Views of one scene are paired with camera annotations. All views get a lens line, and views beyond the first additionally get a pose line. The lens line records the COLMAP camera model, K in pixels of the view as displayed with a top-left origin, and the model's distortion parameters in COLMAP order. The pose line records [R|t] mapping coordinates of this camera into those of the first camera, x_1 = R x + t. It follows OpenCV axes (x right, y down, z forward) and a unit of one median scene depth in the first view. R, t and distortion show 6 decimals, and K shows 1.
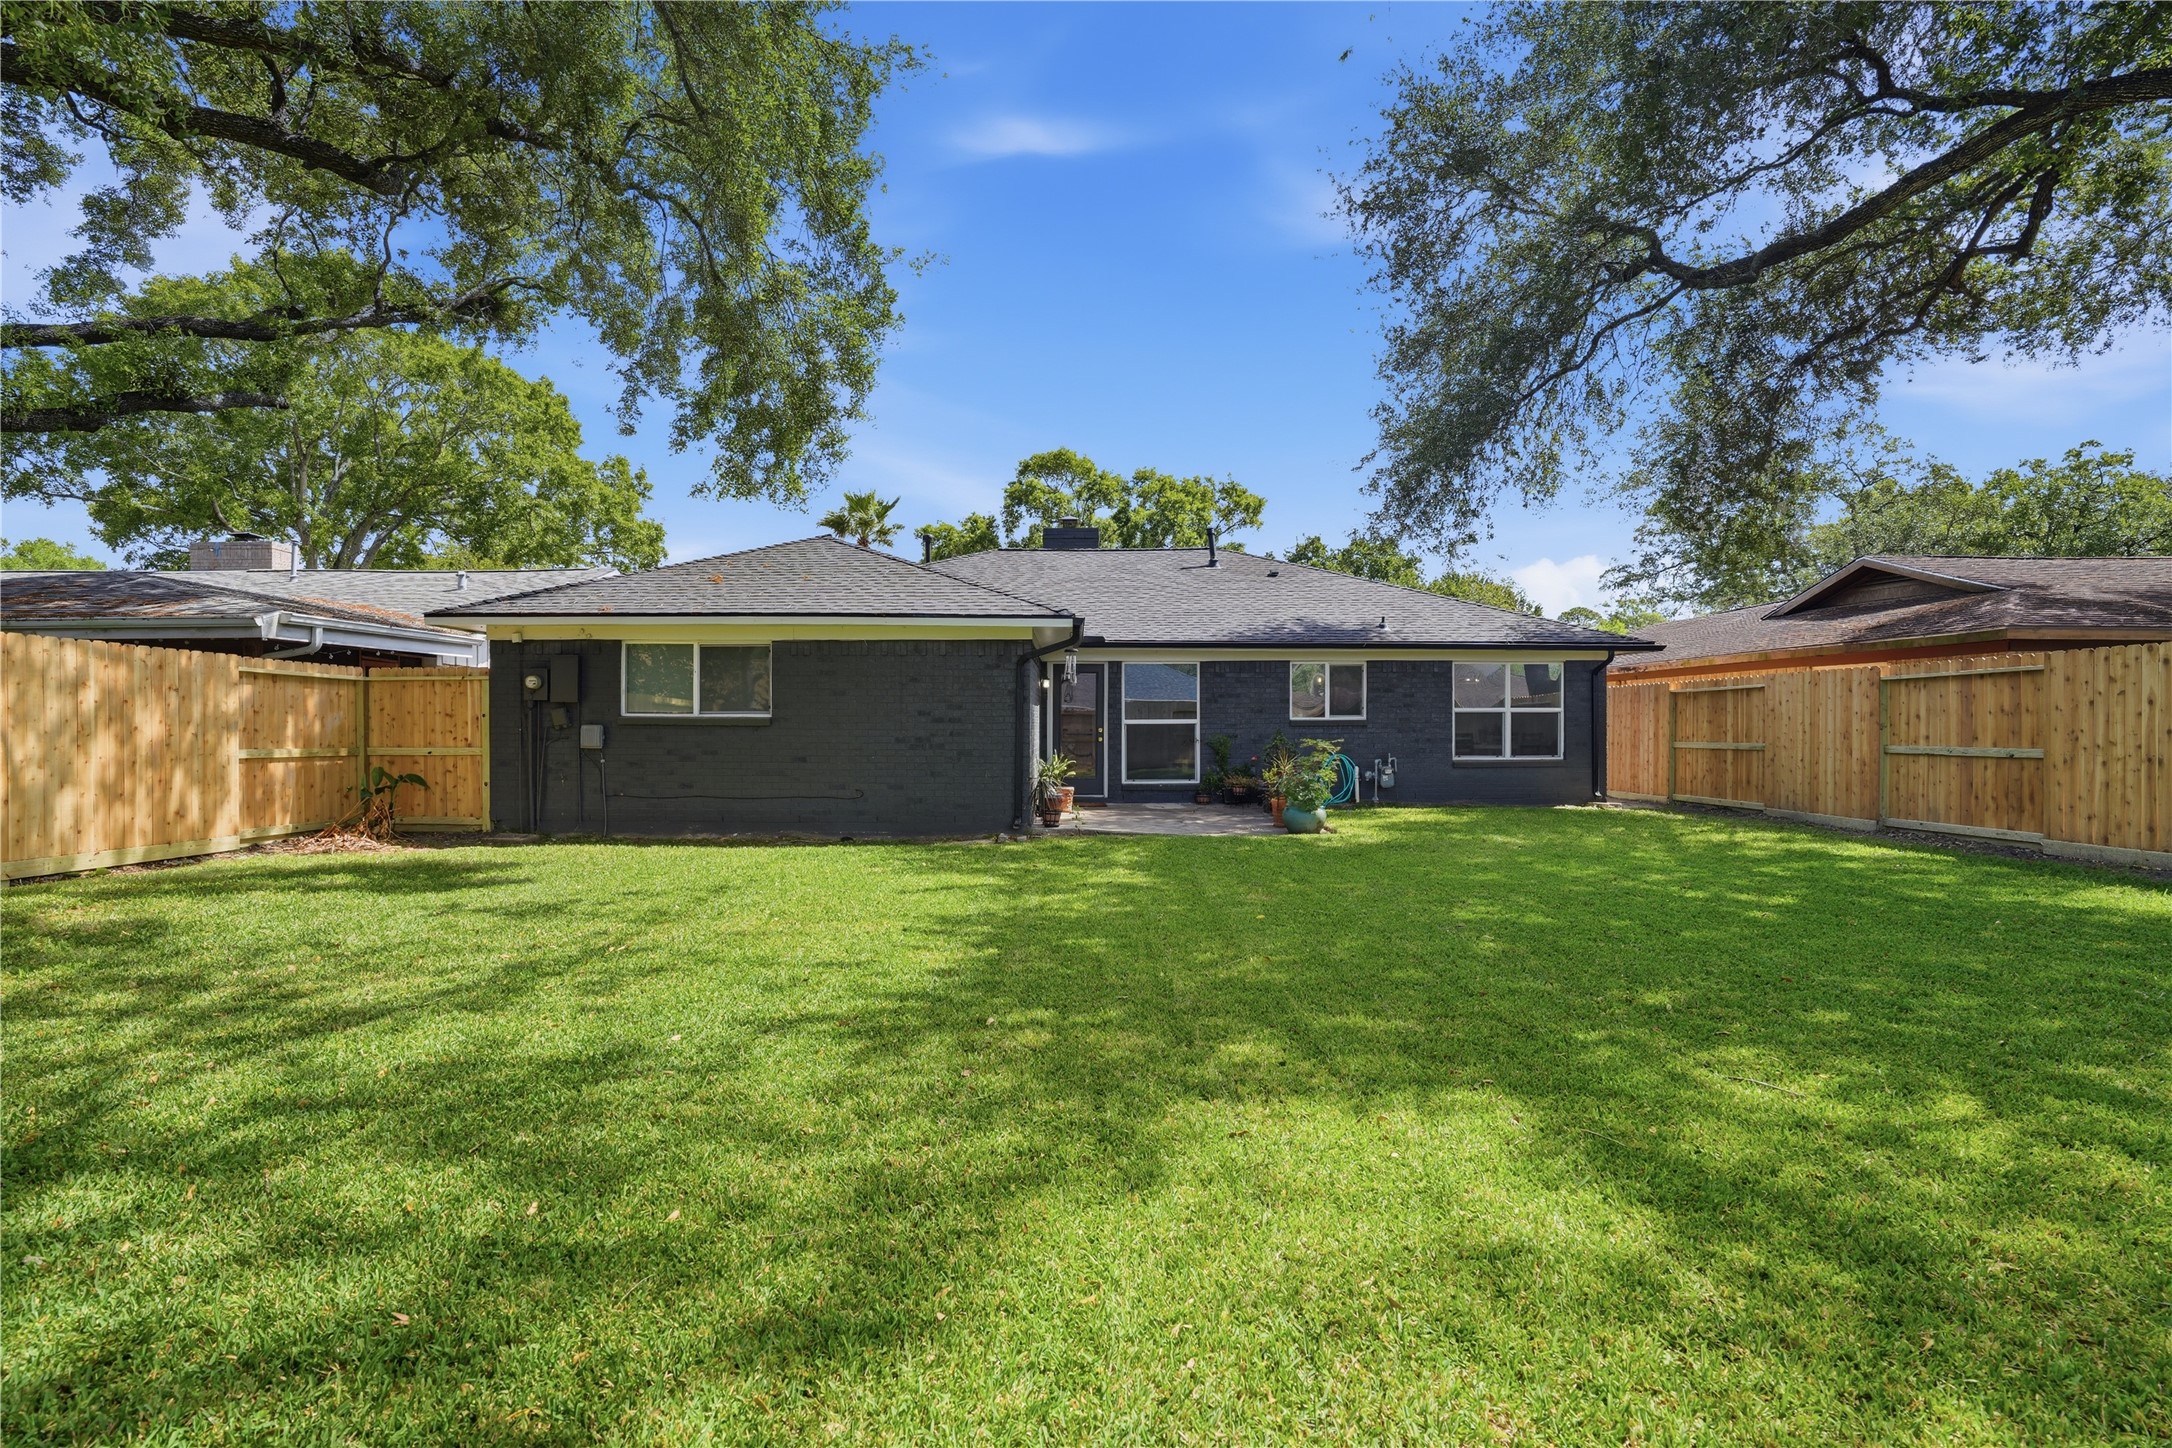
lens RADIAL K [[1071.7, 0, 1086.0], [0, 1071.7, 724.0], [0, 0, 1]] dist [-0.004256, -0.000002]
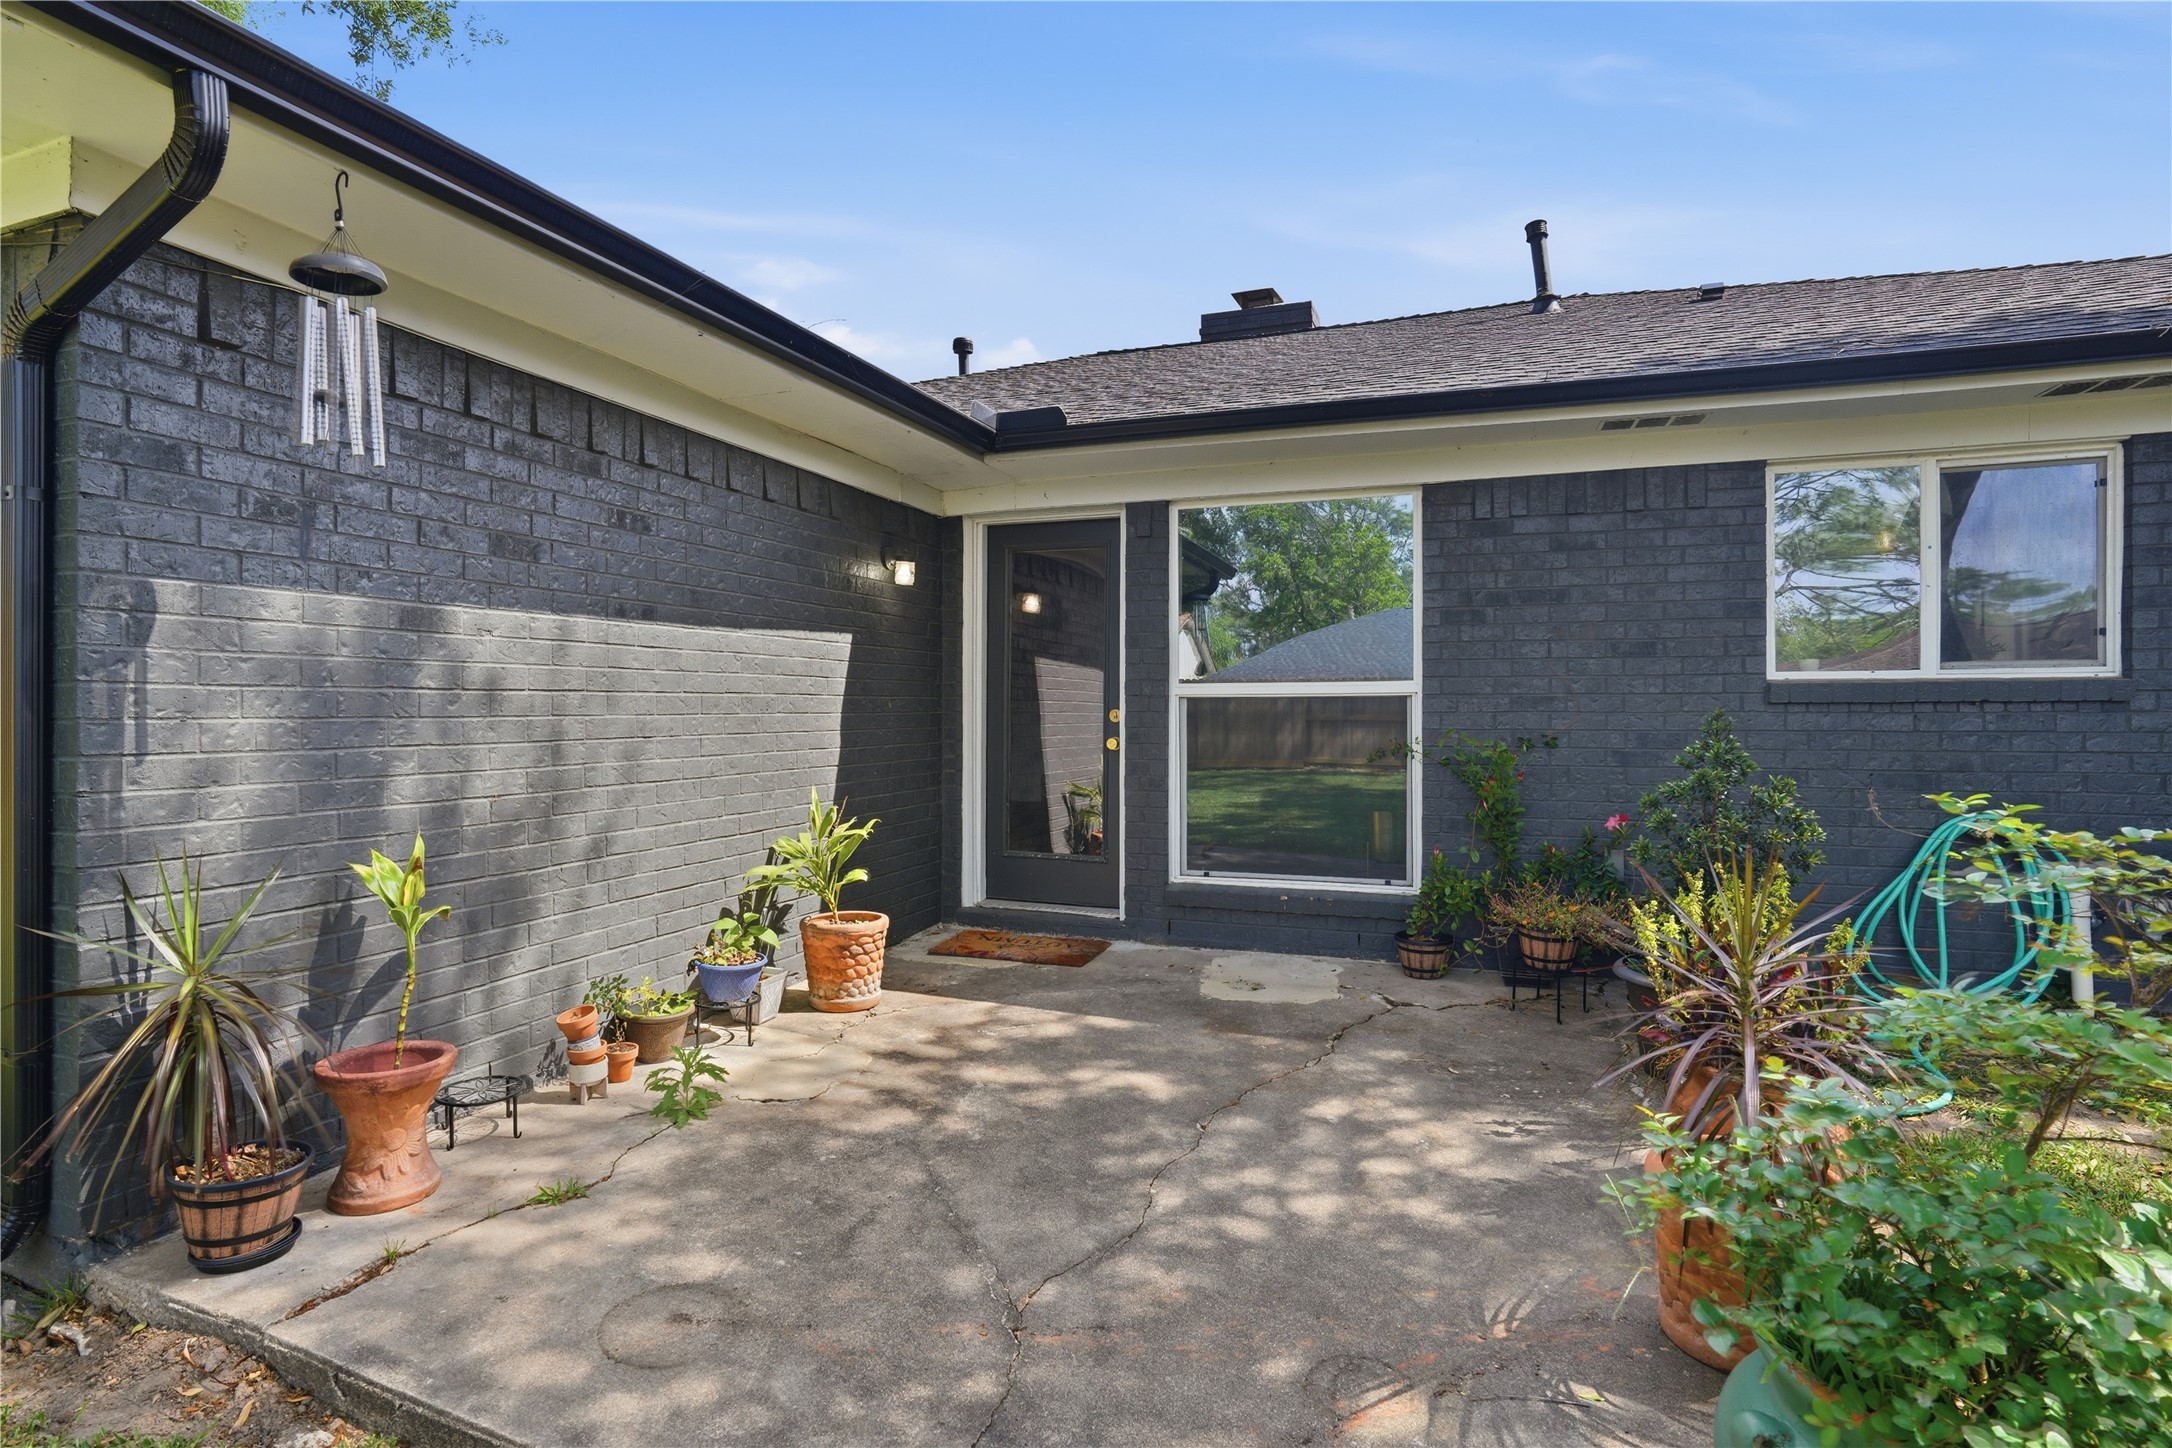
lens RADIAL K [[1148.5, 0, 1086.0], [0, 1148.5, 724.0], [0, 0, 1]] dist [-0.002484, -0.000301]
pose [[0.933596, 0.005151, -0.358290, 0.170679], [0.001526, 0.999830, 0.018352, 0.002235], [0.358324, -0.017681, 0.933430, 0.853543]]
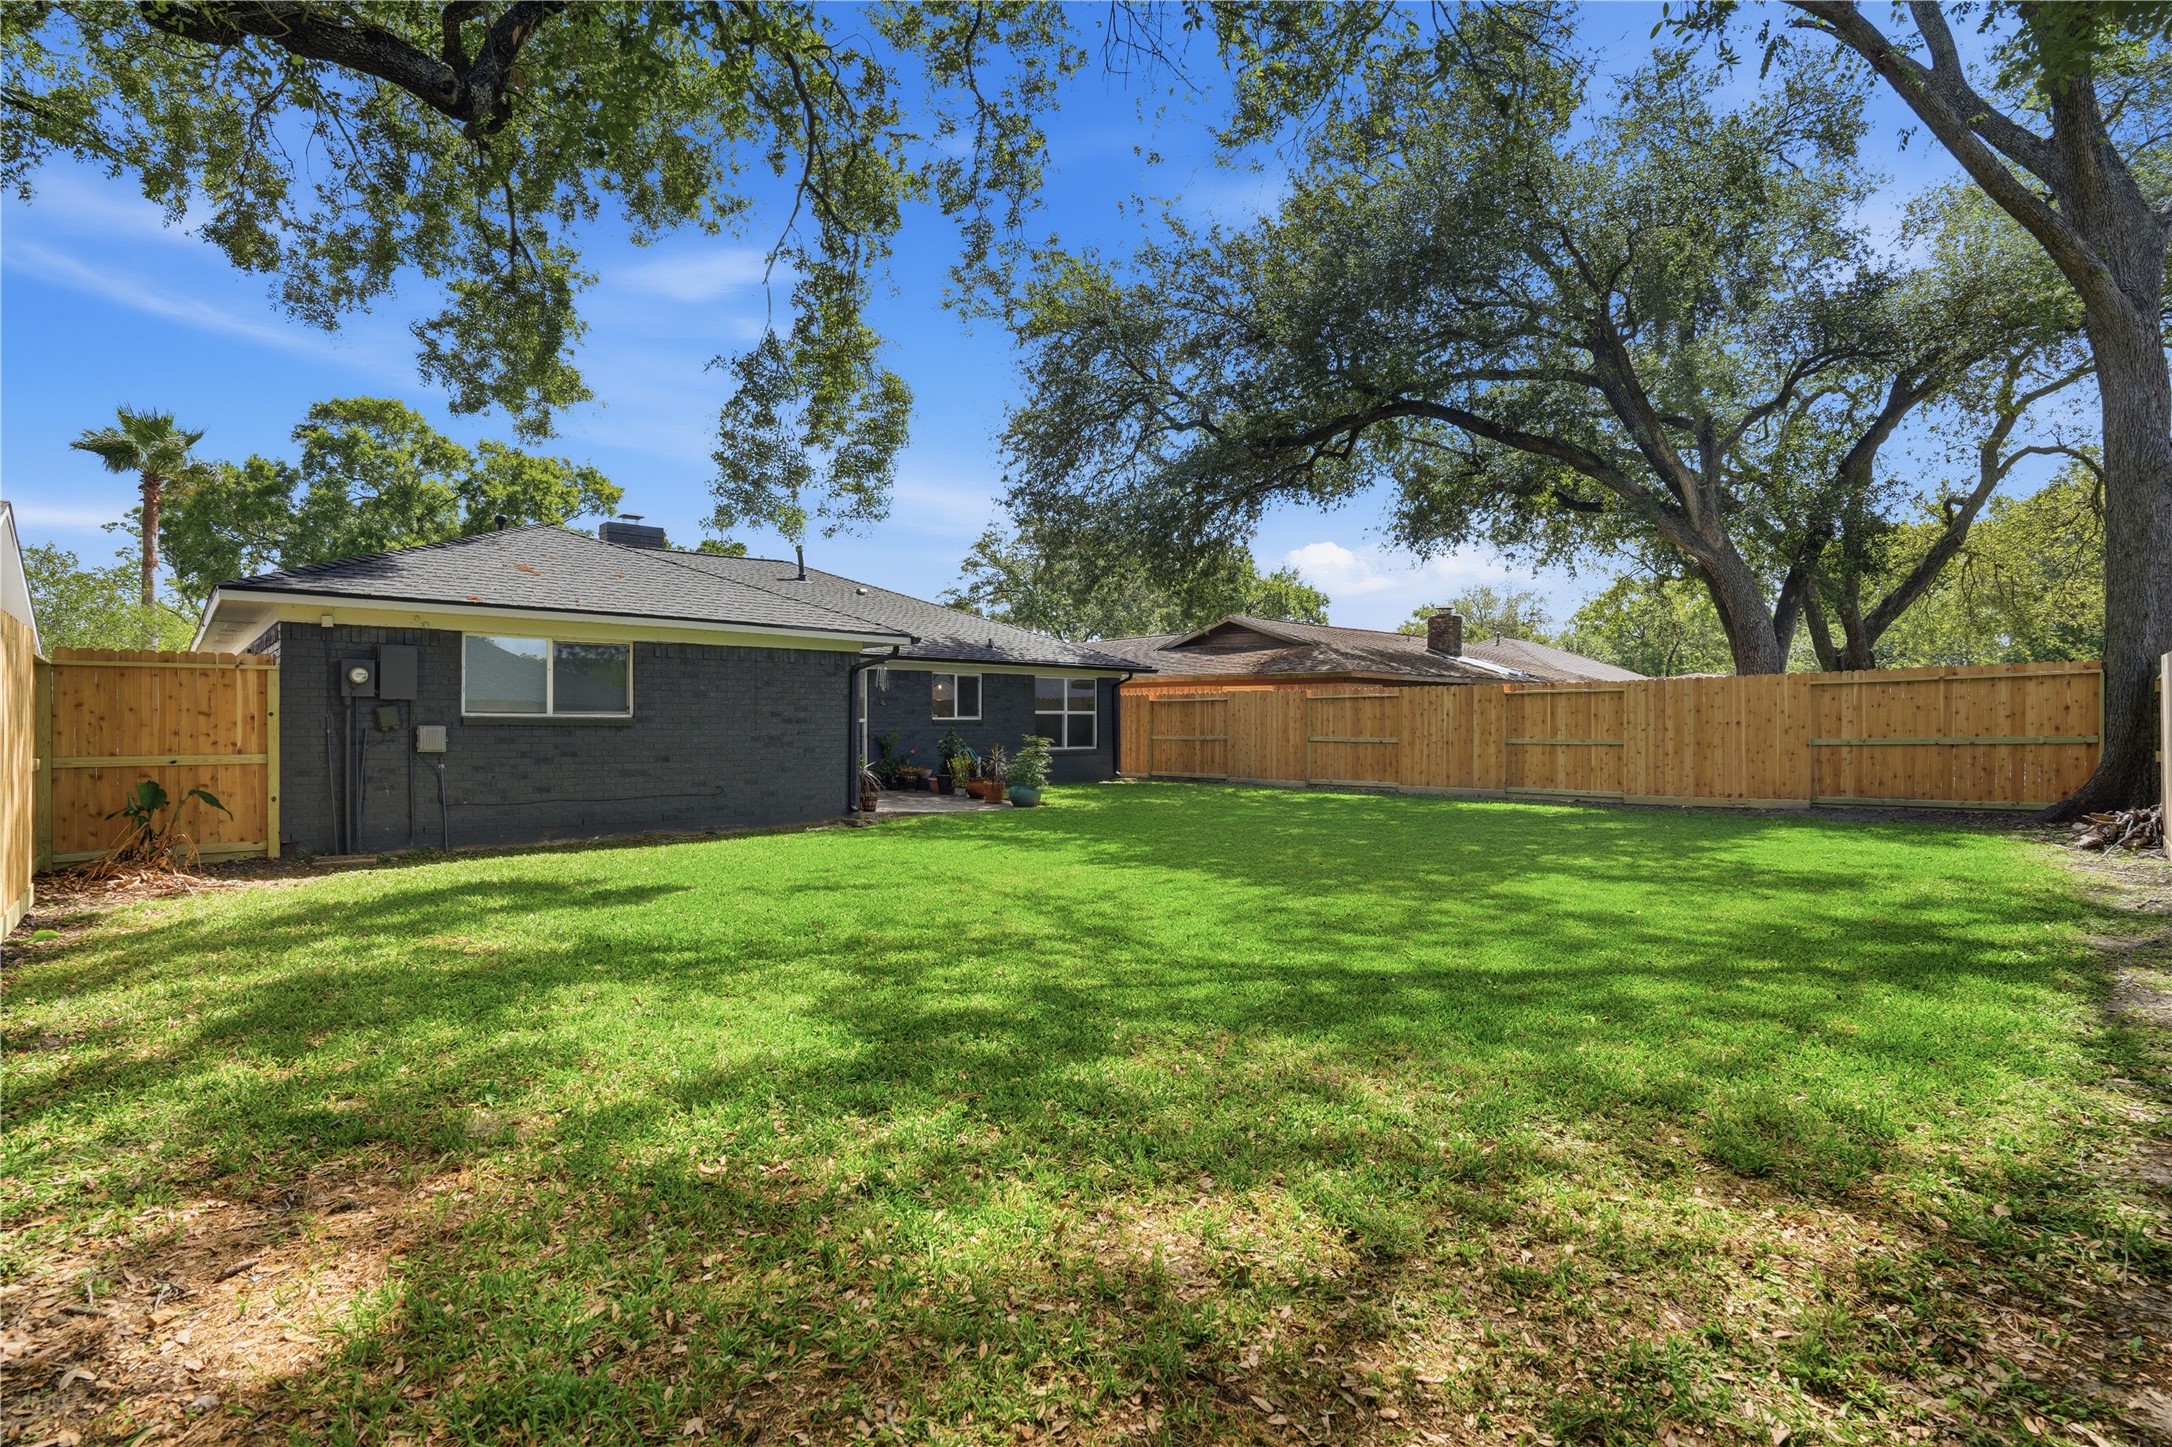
lens RADIAL K [[1071.7, 0, 1086.0], [0, 1071.7, 723.5], [0, 0, 1]] dist [-0.004256, -0.000002]
pose [[0.738047, 0.000378, 0.674749, -0.639617], [-0.003111, 0.999991, 0.002842, -0.004716], [-0.674742, -0.004197, 0.738042, -0.021163]]
